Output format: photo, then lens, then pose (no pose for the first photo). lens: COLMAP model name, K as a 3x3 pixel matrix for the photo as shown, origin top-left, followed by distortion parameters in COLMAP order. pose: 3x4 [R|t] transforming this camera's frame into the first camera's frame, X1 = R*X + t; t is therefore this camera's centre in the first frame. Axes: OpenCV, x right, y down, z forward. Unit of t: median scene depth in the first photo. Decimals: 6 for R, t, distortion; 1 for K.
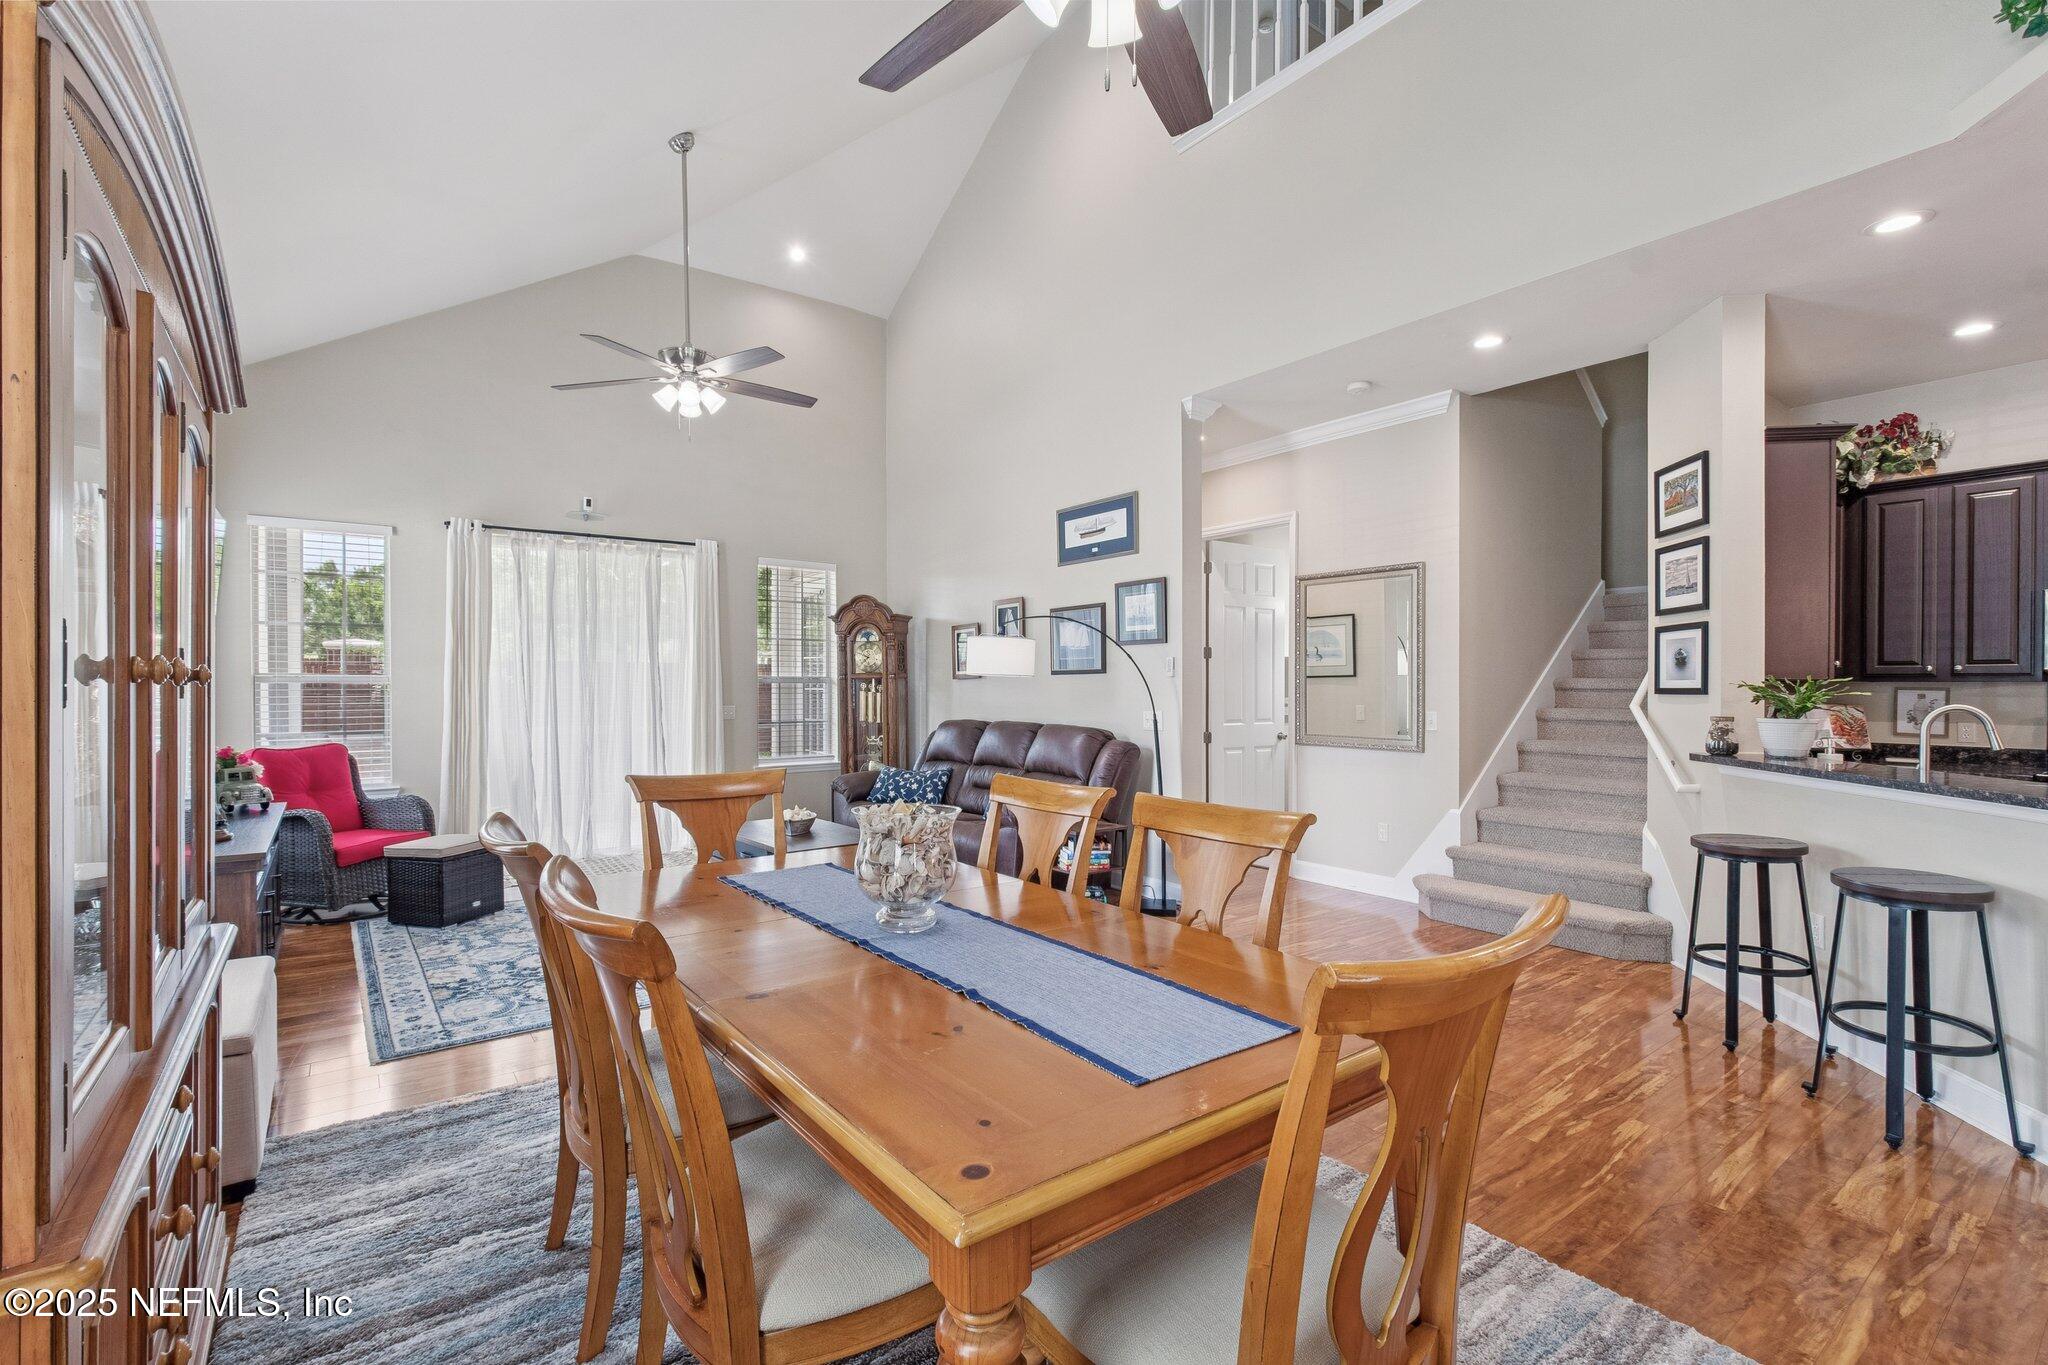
lens RADIAL K [[899.8, 0, 1024.0], [0, 899.8, 682.5], [0, 0, 1]] dist [0.002557, -0.000238]
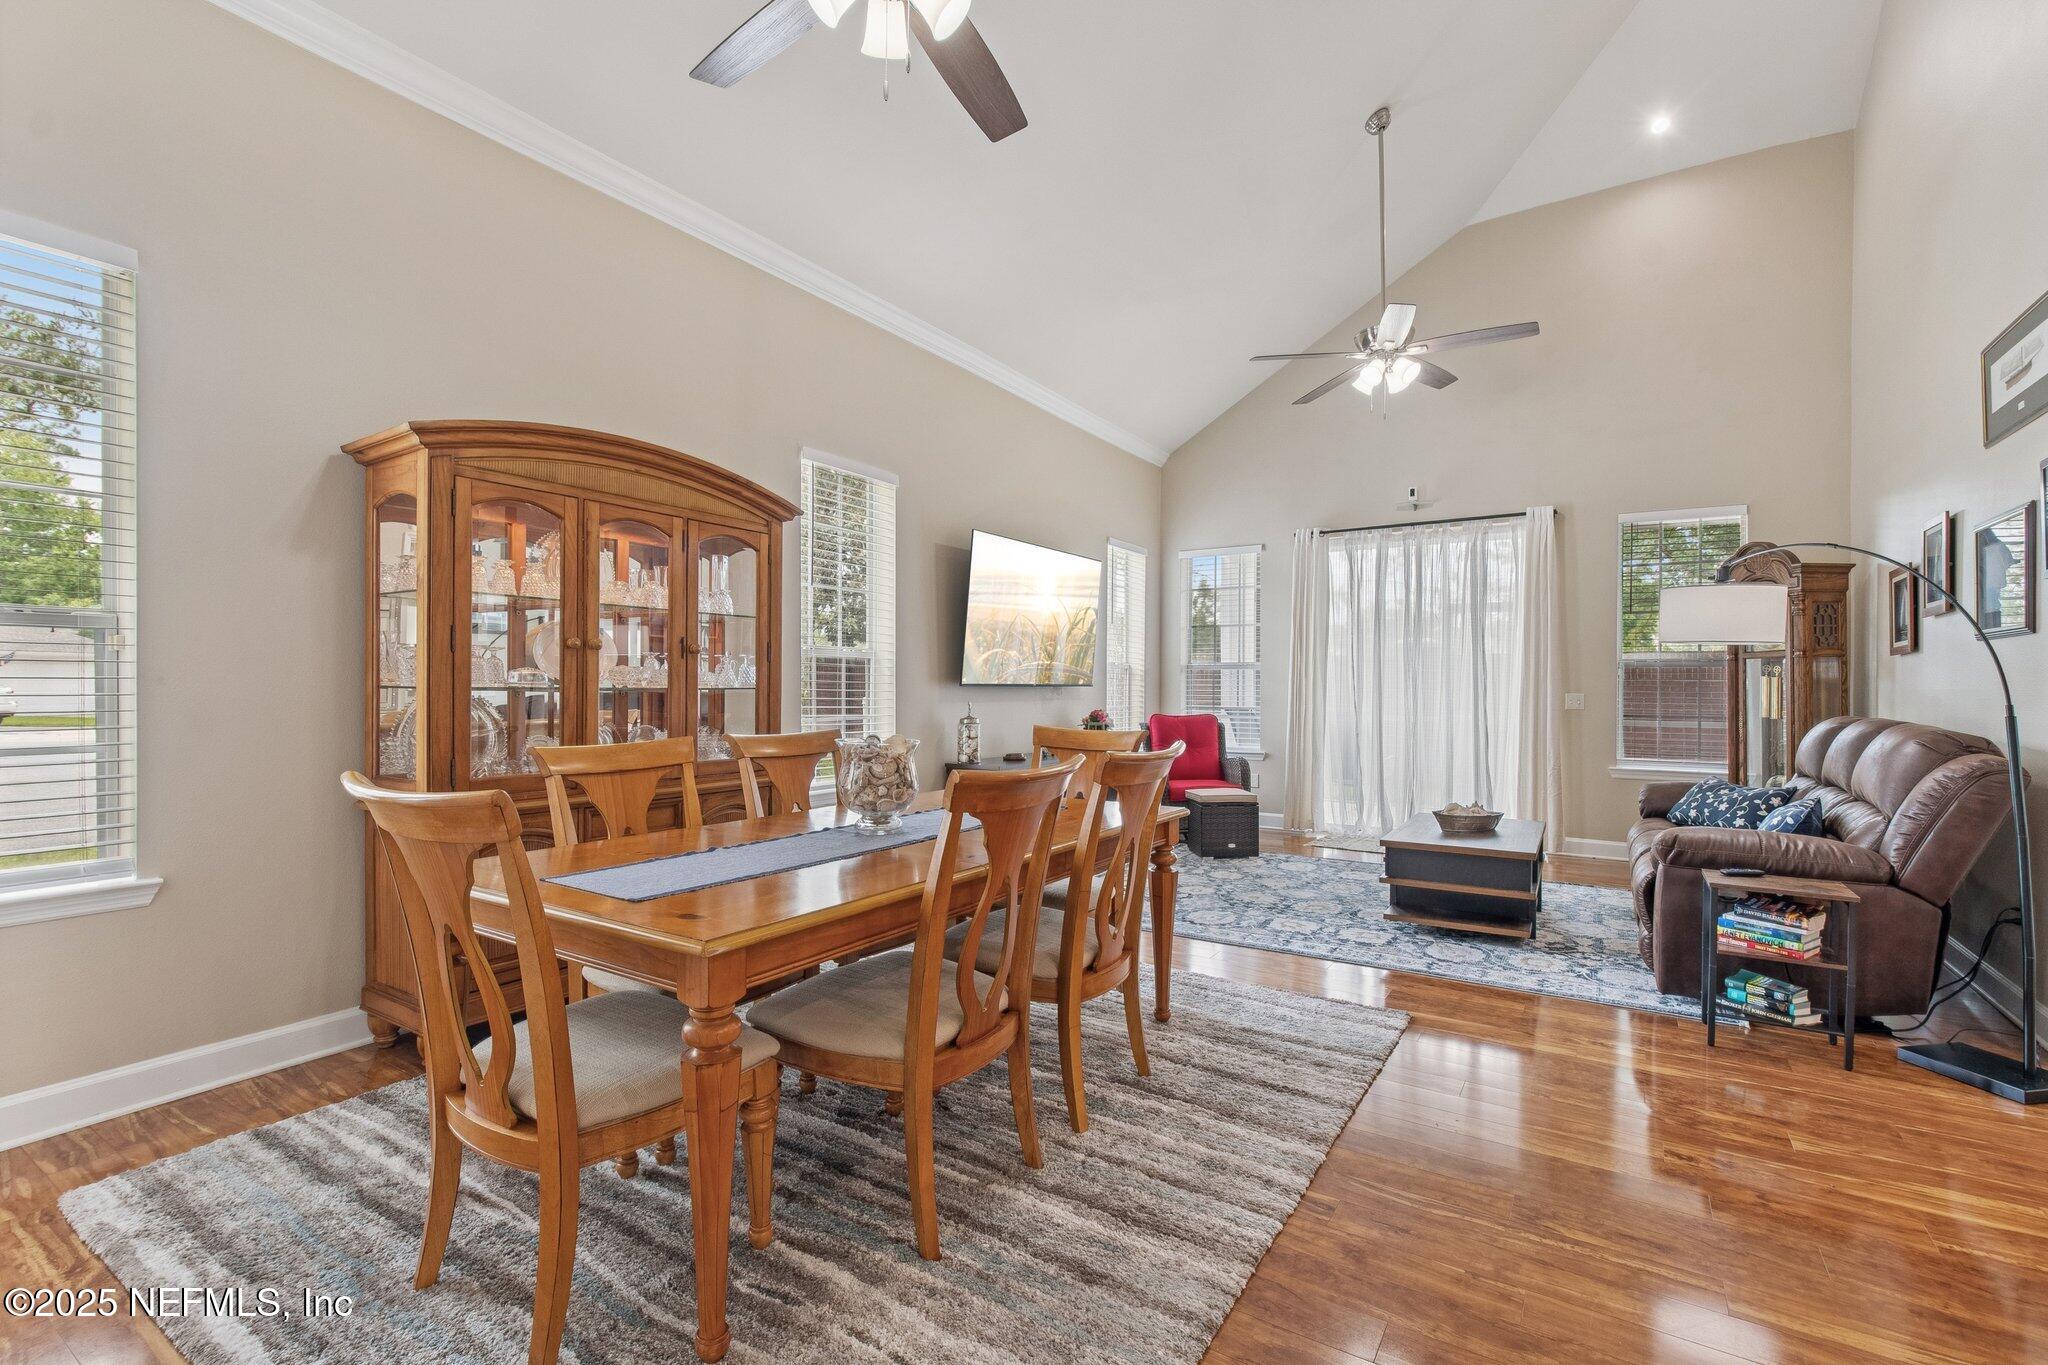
lens RADIAL K [[916.6, 0, 1017.0], [0, 916.6, 675.8], [0, 0, 1]] dist [0.002551, 0.000488]
pose [[0.339478, -0.004929, -0.940601, 0.358871], [-0.006283, 0.999952, -0.007507, 0.019939], [0.940593, 0.008458, 0.339431, 0.231509]]
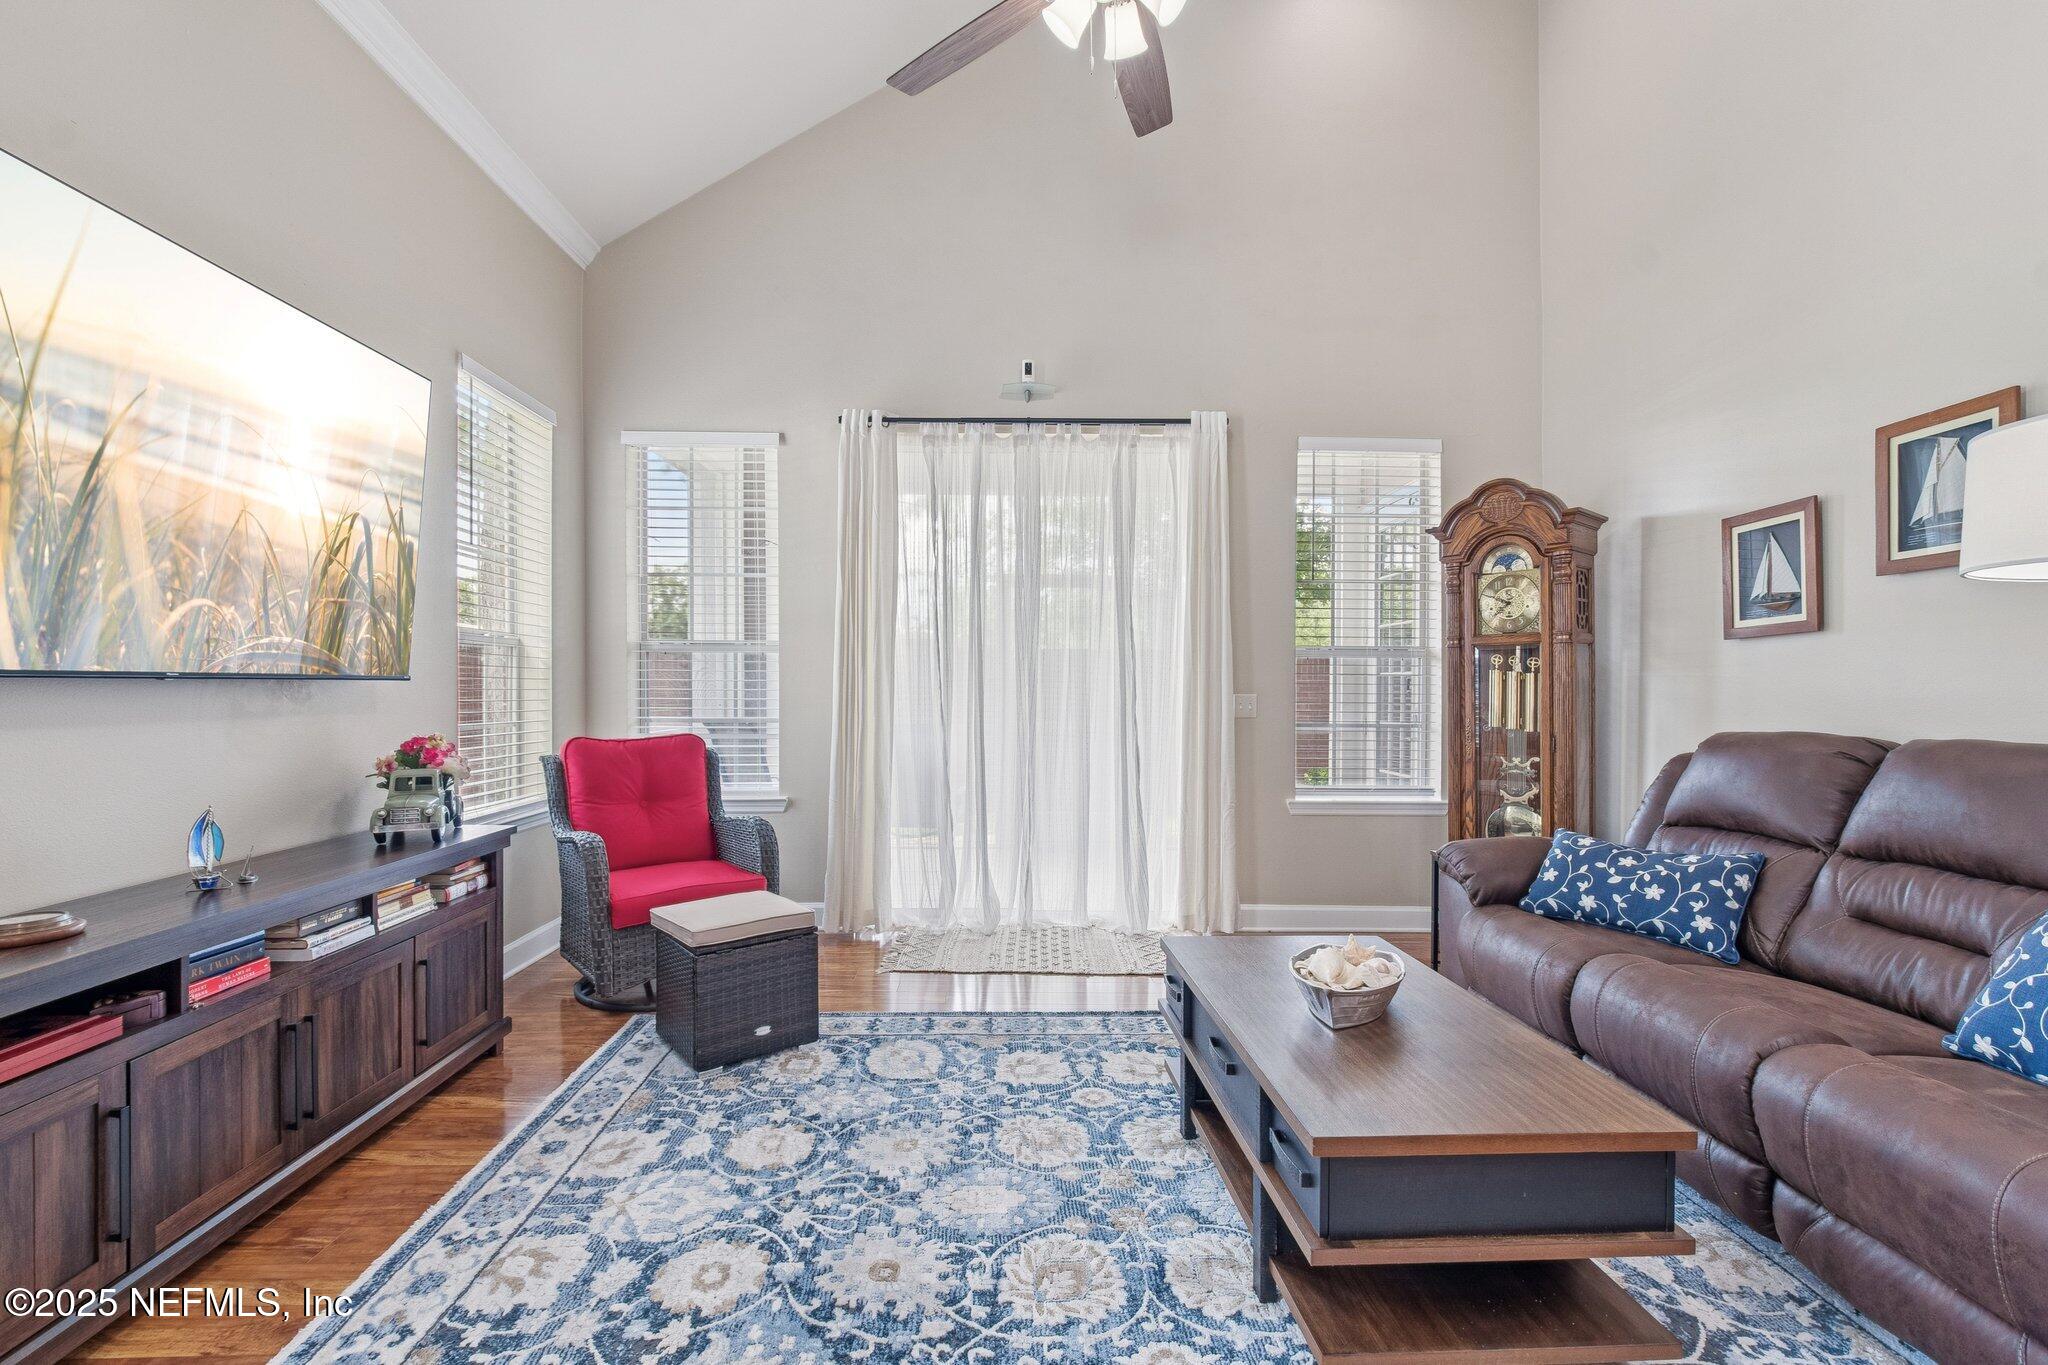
lens RADIAL K [[918.0, 0, 1024.0], [0, 918.0, 682.5], [0, 0, 1]] dist [-0.003353, 0.000079]
pose [[0.817218, 0.007915, -0.576274, -0.113795], [-0.007248, 0.999968, 0.003456, 0.020115], [0.576283, 0.001352, 0.817249, 0.483740]]
